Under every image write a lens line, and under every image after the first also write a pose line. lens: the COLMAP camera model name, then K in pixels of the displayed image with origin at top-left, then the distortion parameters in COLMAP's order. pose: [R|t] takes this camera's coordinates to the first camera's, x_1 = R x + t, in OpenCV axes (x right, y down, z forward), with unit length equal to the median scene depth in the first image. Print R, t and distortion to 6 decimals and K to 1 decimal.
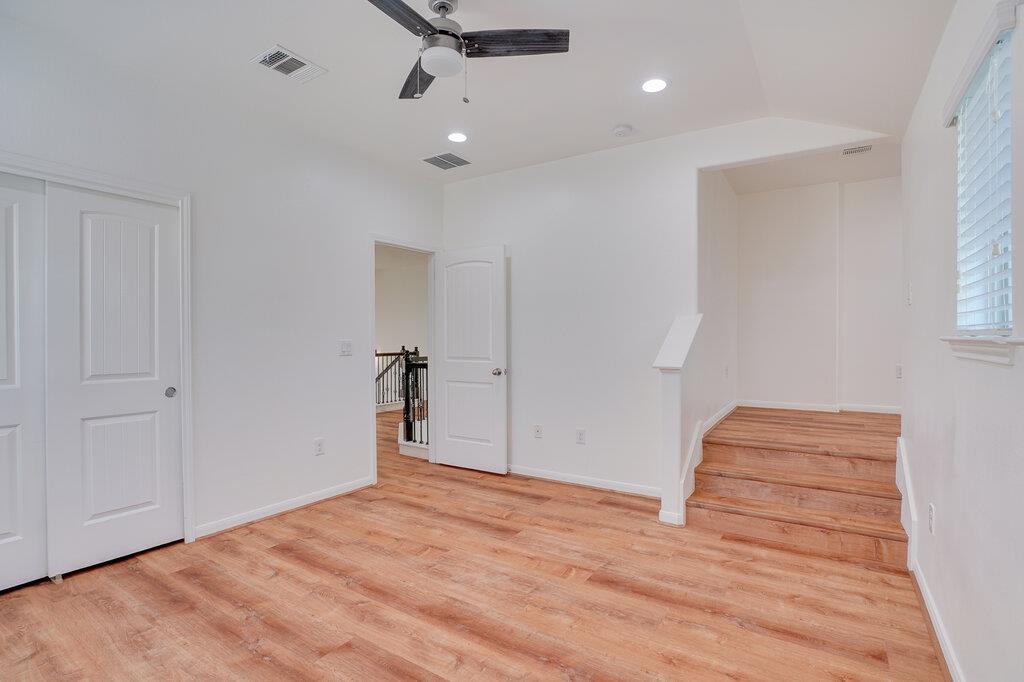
lens RADIAL K [[483.3, 0, 511.6], [0, 483.3, 337.1], [0, 0, 1]] dist [-0.004308, -0.000858]
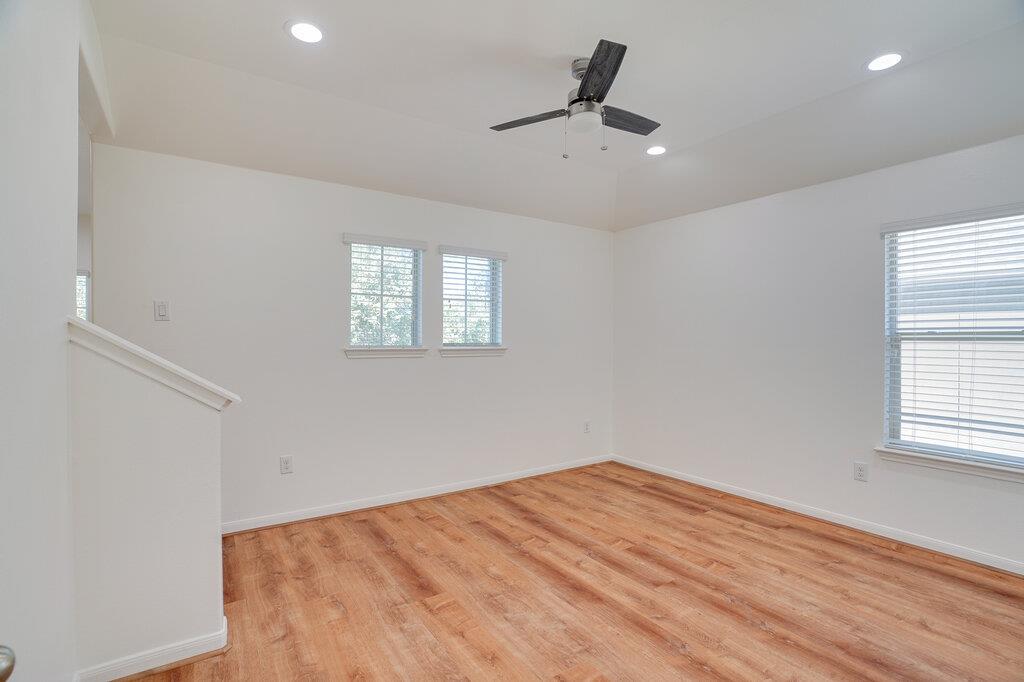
lens RADIAL K [[483.3, 0, 509.5], [0, 483.3, 338.8], [0, 0, 1]] dist [-0.004308, -0.000858]
pose [[-0.920100, 0.001119, 0.391681, -0.418716], [-0.001804, 0.999973, -0.007093, -0.036193], [-0.391679, -0.007233, -0.920074, 2.054335]]
